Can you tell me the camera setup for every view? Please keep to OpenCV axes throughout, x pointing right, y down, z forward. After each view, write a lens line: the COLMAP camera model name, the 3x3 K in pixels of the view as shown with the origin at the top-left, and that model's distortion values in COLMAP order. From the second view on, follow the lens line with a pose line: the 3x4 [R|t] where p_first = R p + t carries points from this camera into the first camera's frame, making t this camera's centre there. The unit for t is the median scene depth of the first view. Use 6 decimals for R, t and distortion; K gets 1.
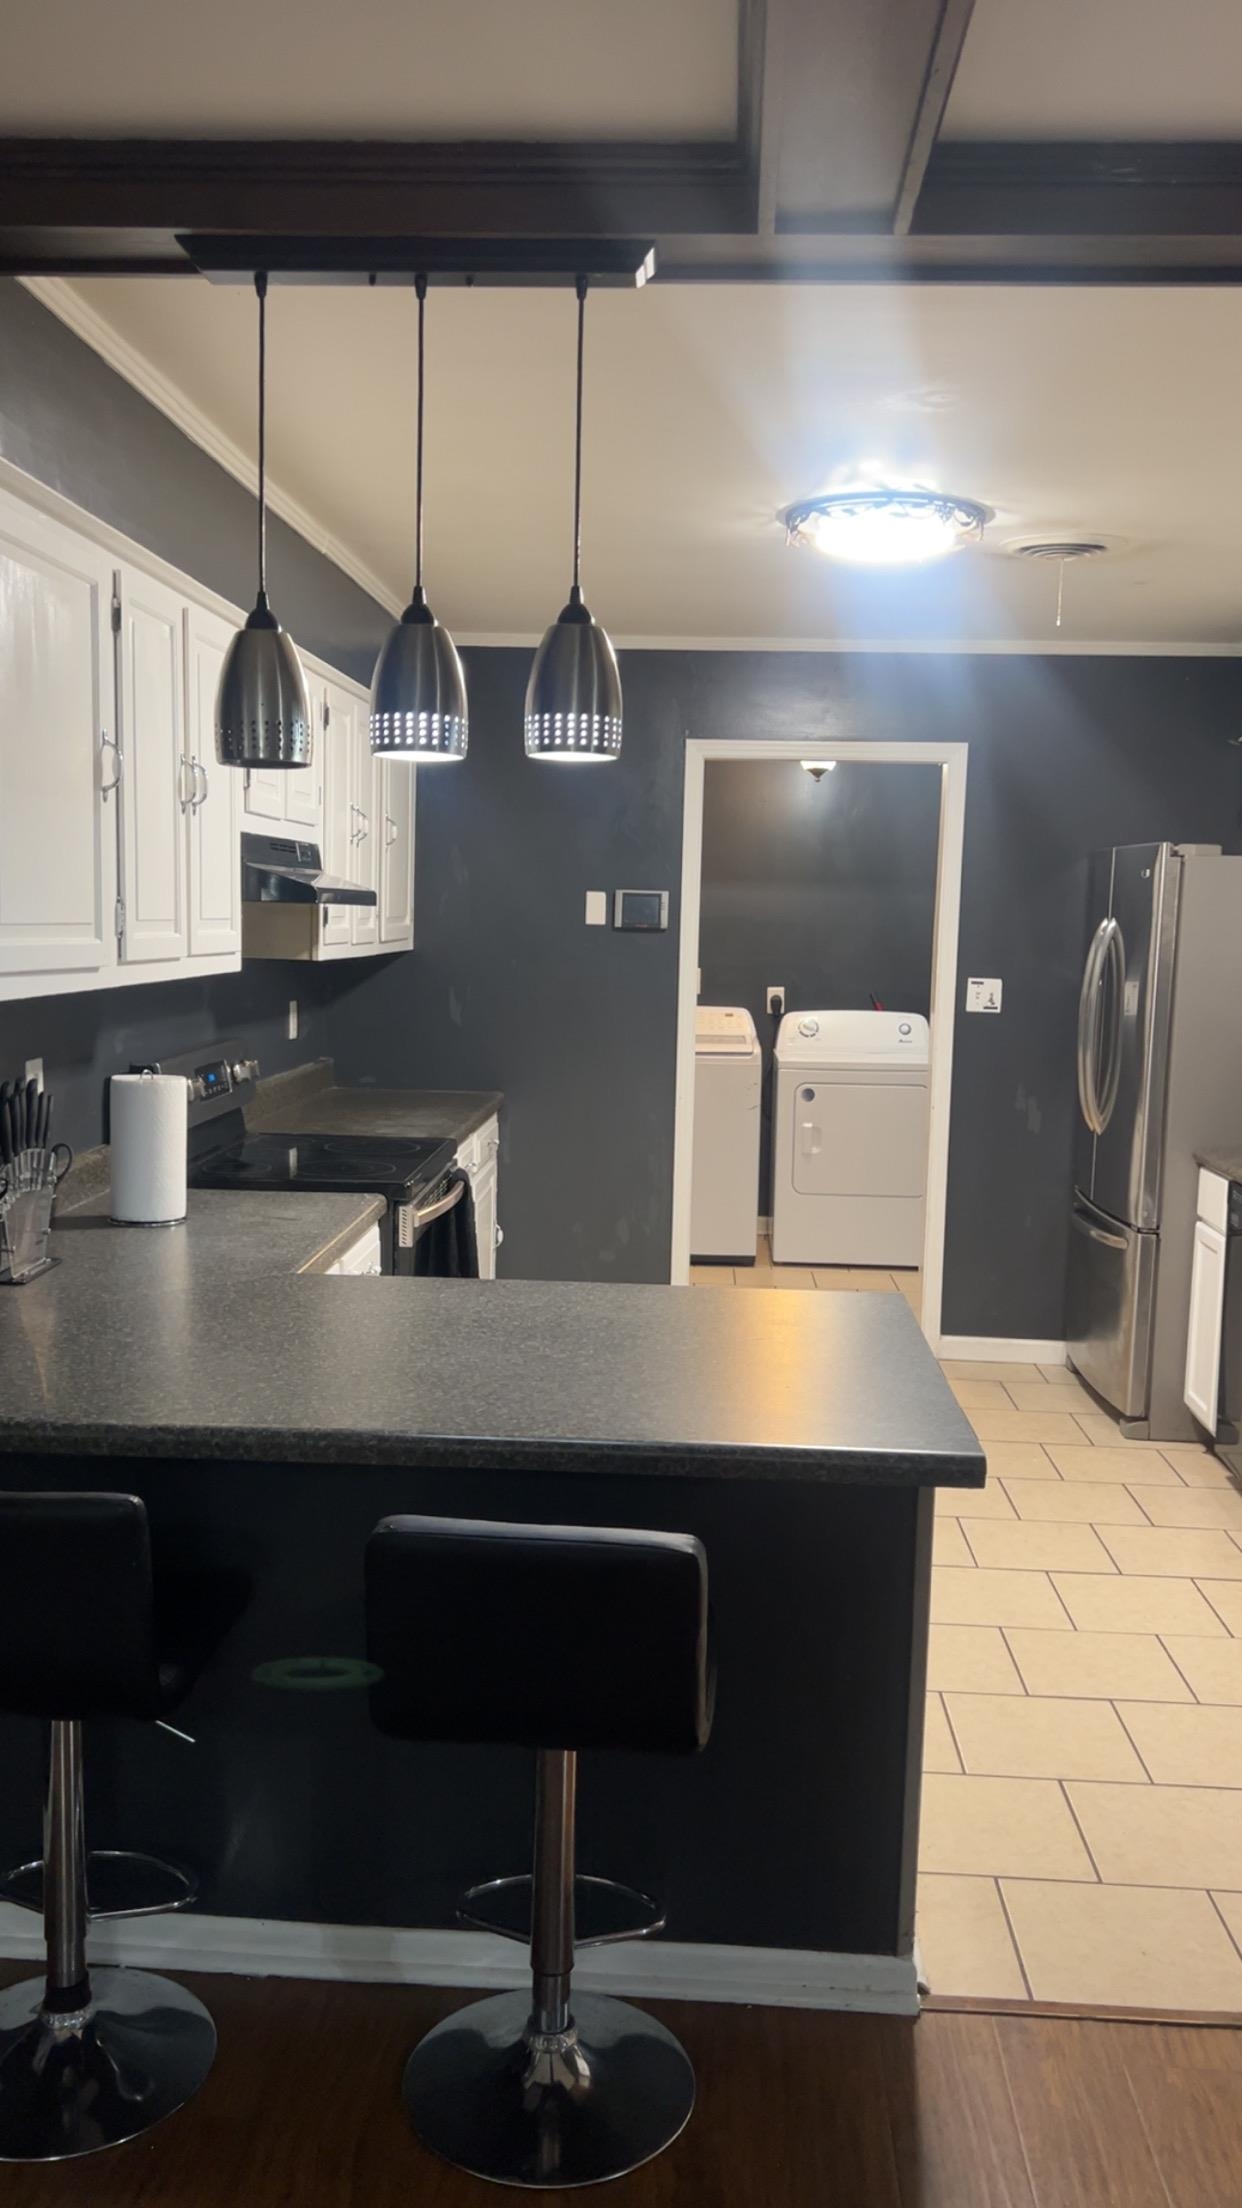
lens RADIAL K [[1704.0, 0, 621.0], [0, 1704.0, 1104.0], [0, 0, 1]] dist [0.132603, -0.255581]
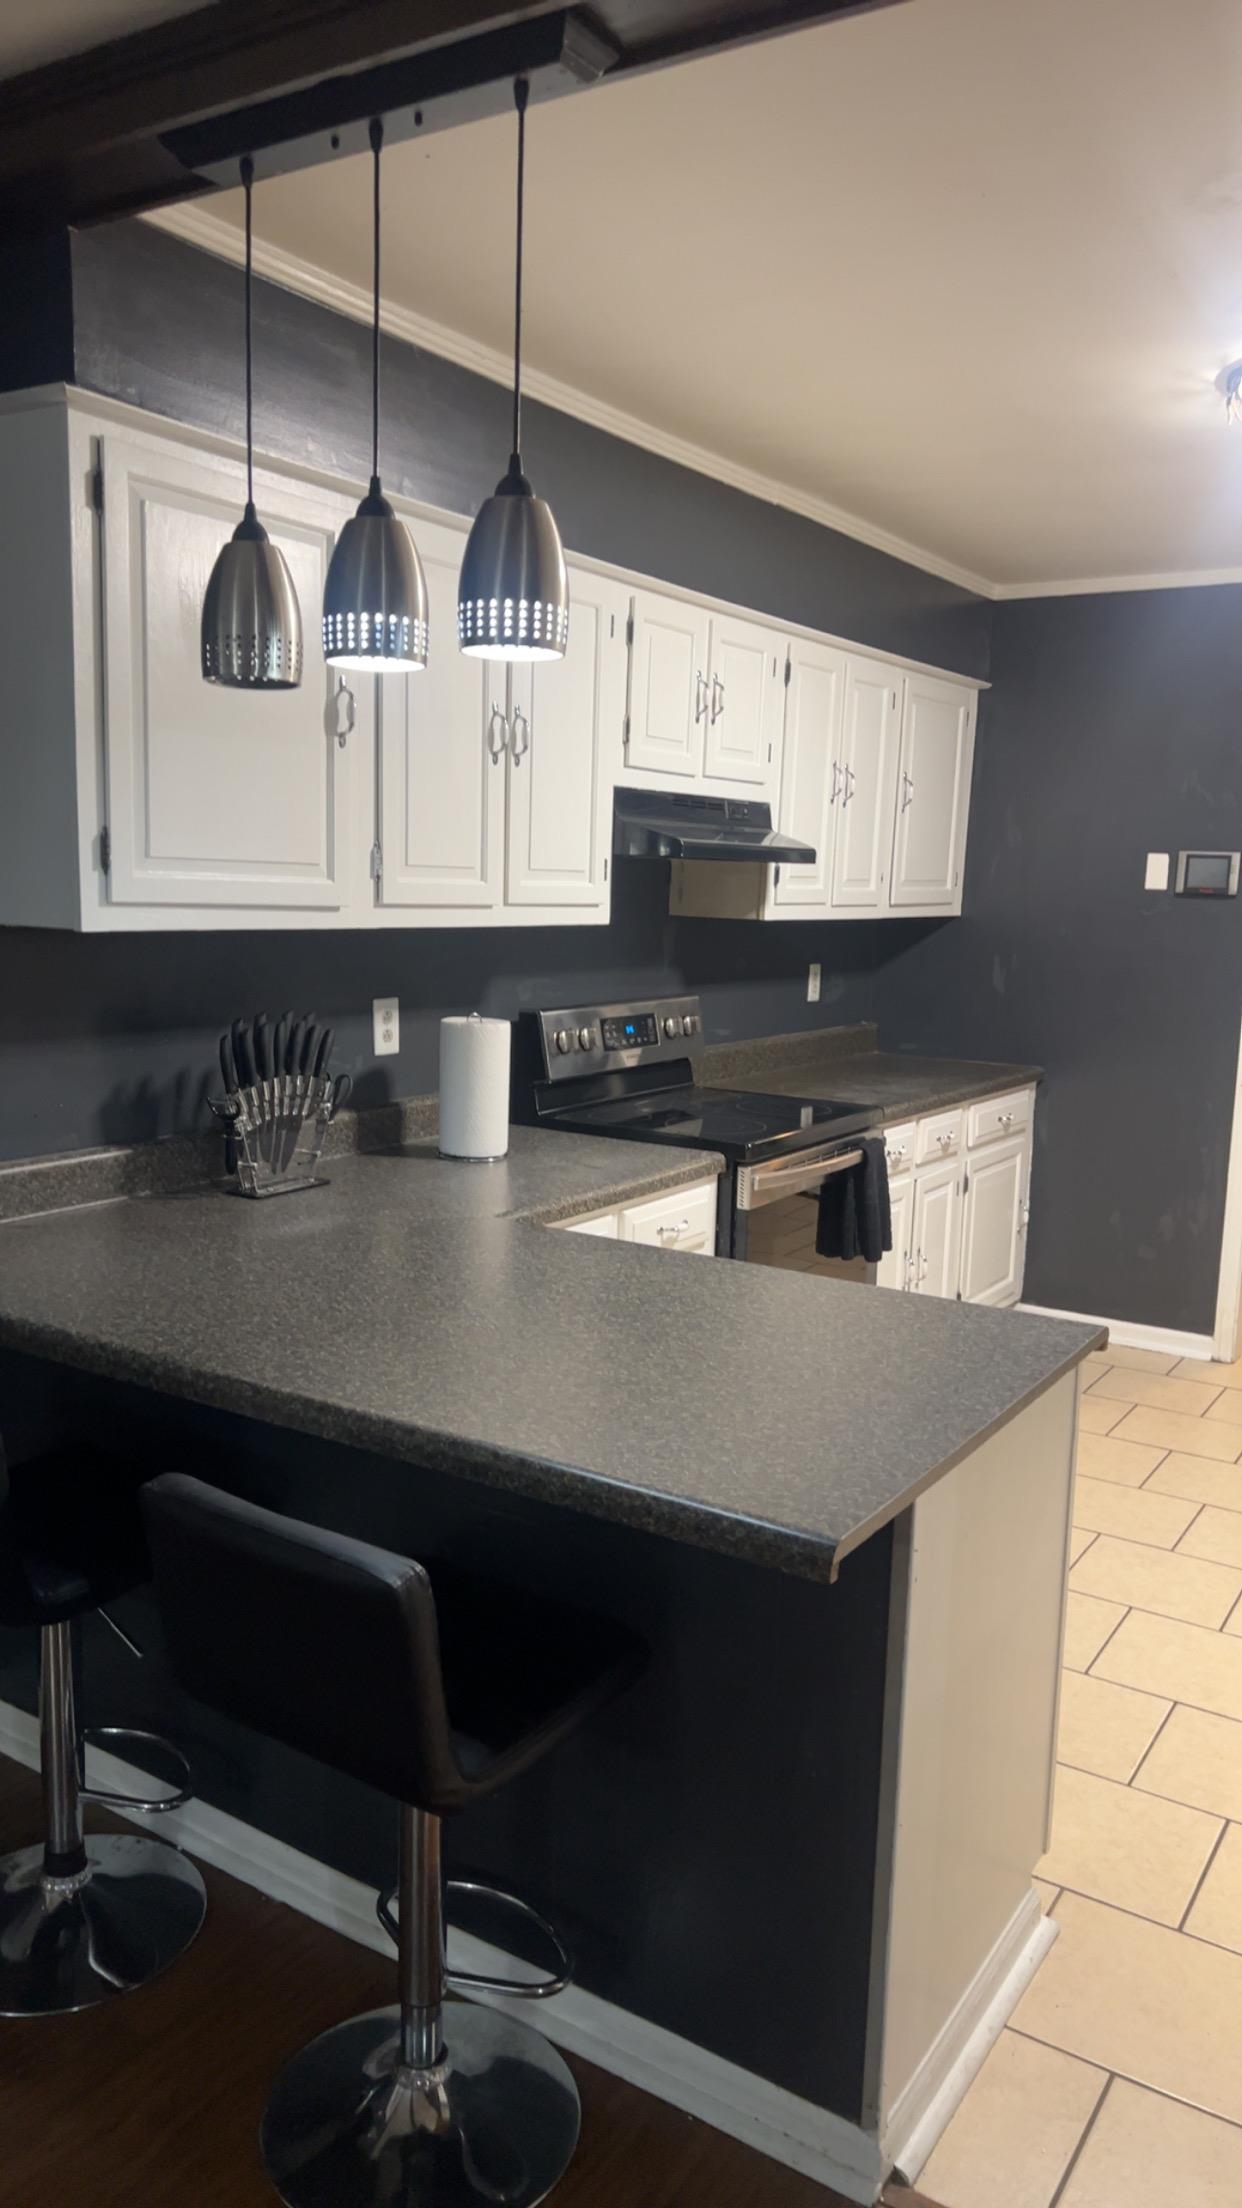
lens RADIAL K [[1554.7, 0, 621.0], [0, 1554.7, 1104.0], [0, 0, 1]] dist [0.122795, -0.245556]
pose [[0.865844, 0.071555, -0.495170, 0.273249], [-0.062886, 0.997435, 0.034174, -0.002487], [0.496345, 0.001550, 0.868124, 0.213876]]
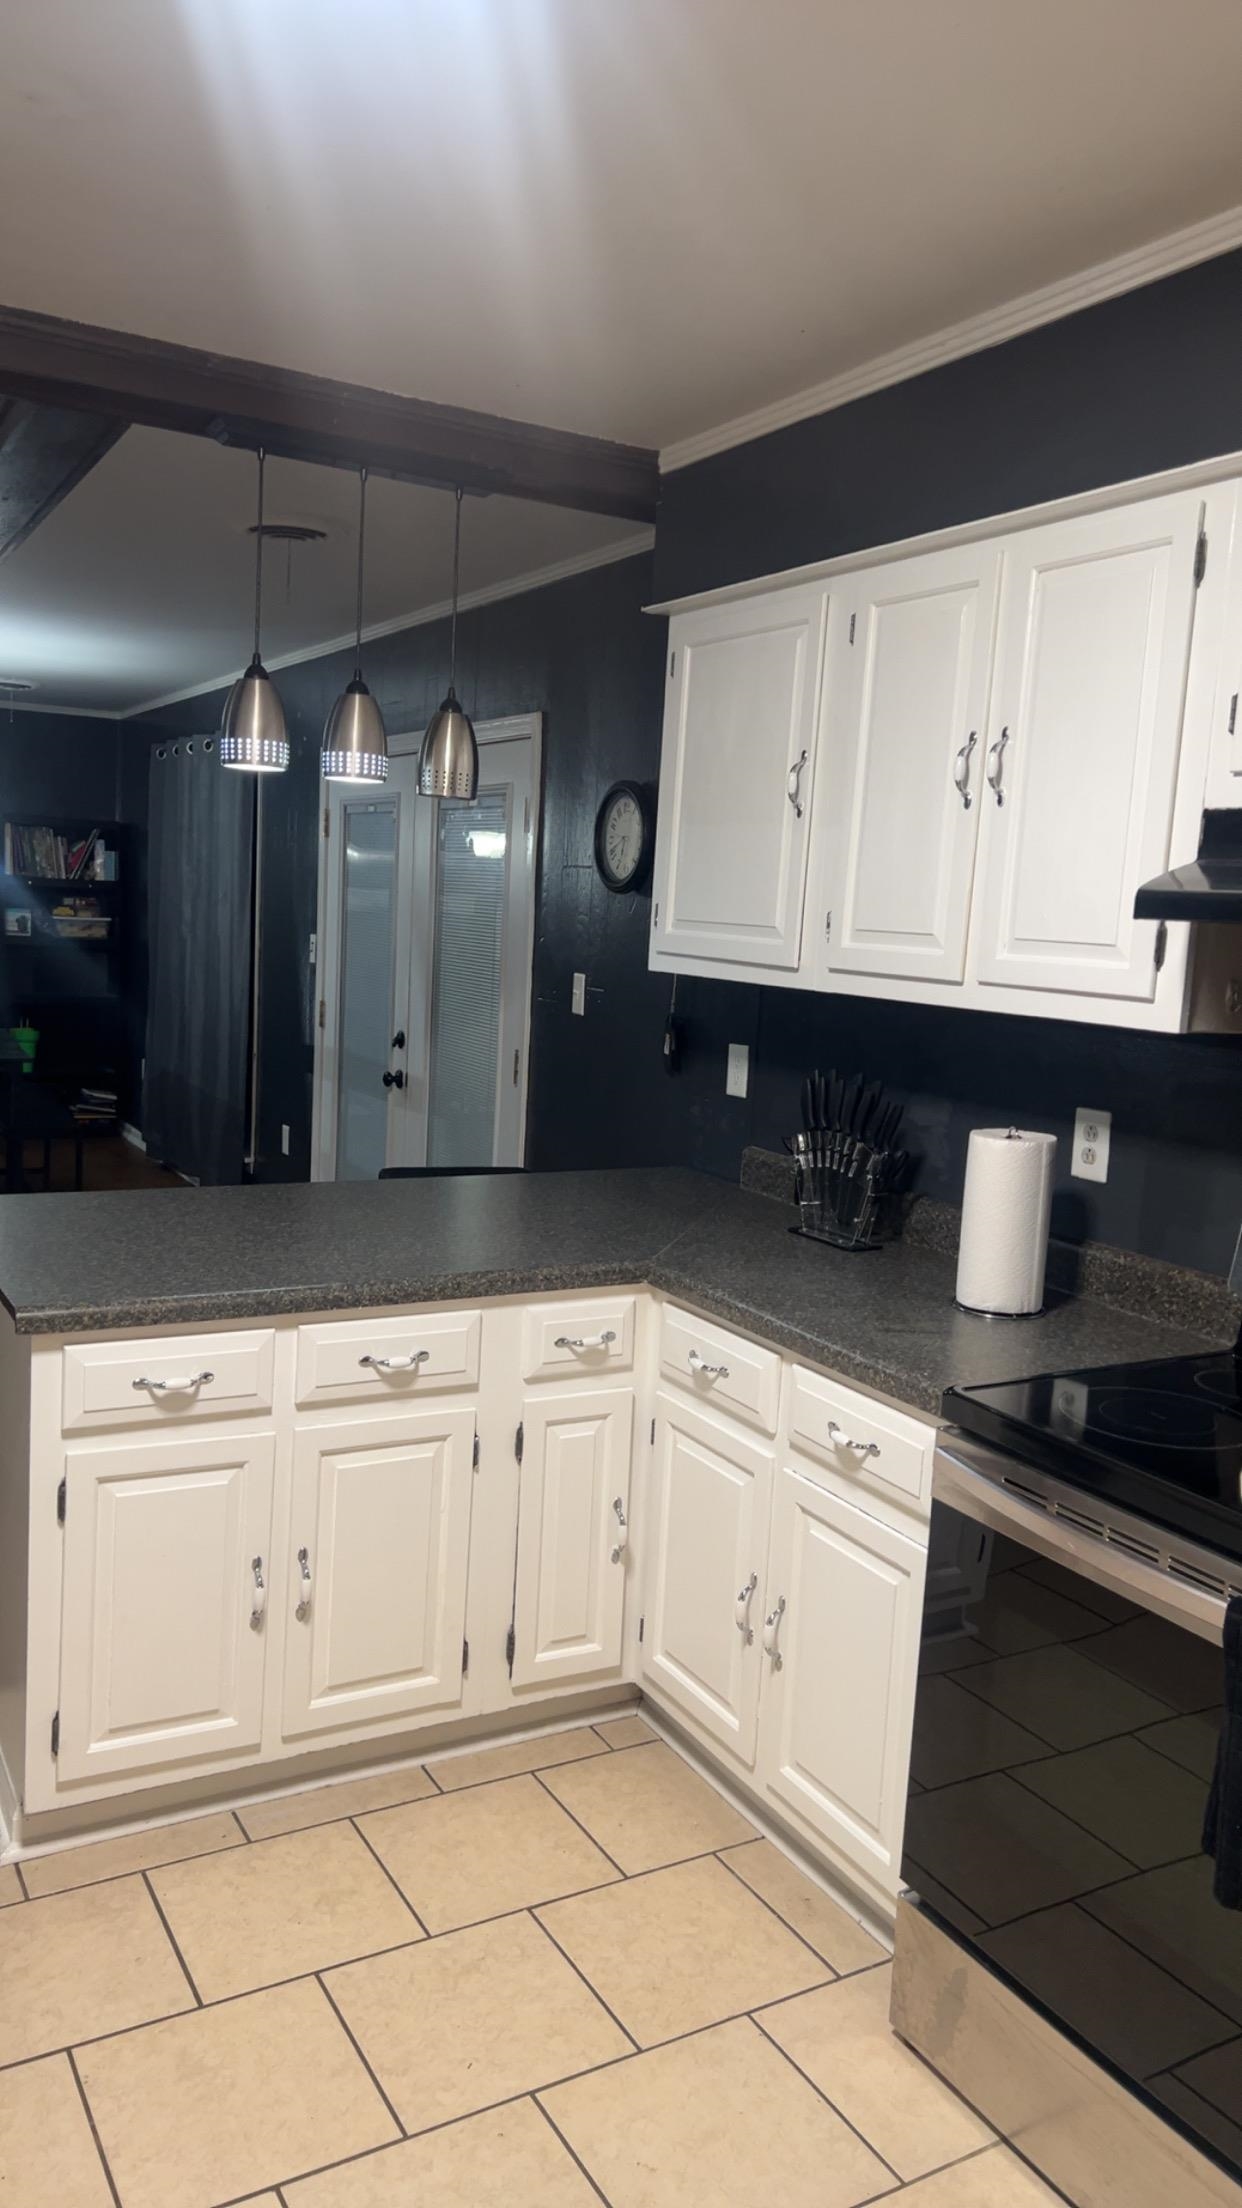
lens RADIAL K [[1554.7, 0, 621.0], [0, 1554.7, 1104.0], [0, 0, 1]] dist [0.122795, -0.245556]
pose [[-0.842551, -0.007049, -0.538570, 0.277082], [-0.138580, 0.969089, 0.204114, -0.153452], [0.520484, 0.246611, -0.817484, 1.488188]]
